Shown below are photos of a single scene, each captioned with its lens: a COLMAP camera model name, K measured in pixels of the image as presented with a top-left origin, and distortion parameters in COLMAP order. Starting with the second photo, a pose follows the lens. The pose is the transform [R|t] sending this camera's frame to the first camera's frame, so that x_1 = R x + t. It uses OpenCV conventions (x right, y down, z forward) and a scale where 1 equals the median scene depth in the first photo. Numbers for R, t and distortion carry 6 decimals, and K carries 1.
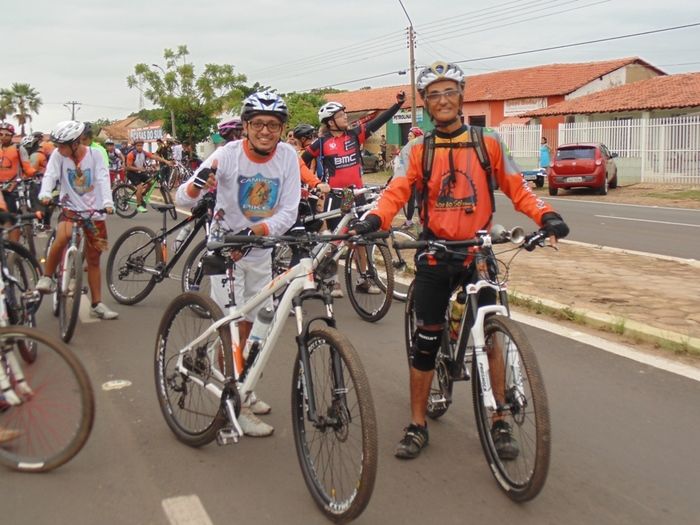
lens RADIAL K [[728.6, 0, 350.0], [0, 728.6, 262.5], [0, 0, 1]] dist [-0.006587, 0.002633]
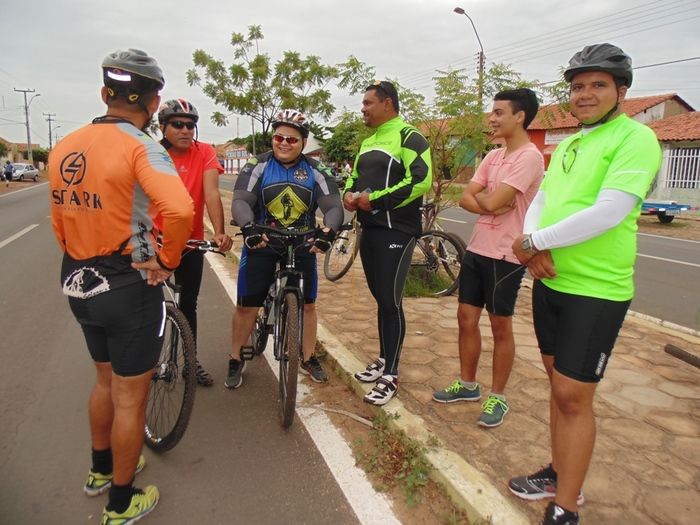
lens RADIAL K [[513.9, 0, 350.0], [0, 513.9, 262.5], [0, 0, 1]] dist [-0.027153, 0.004608]
pose [[0.997813, 0.041949, -0.051080, -0.094469], [-0.040498, 0.998755, 0.029119, -0.071980], [0.052238, -0.026987, 0.998270, 0.471002]]
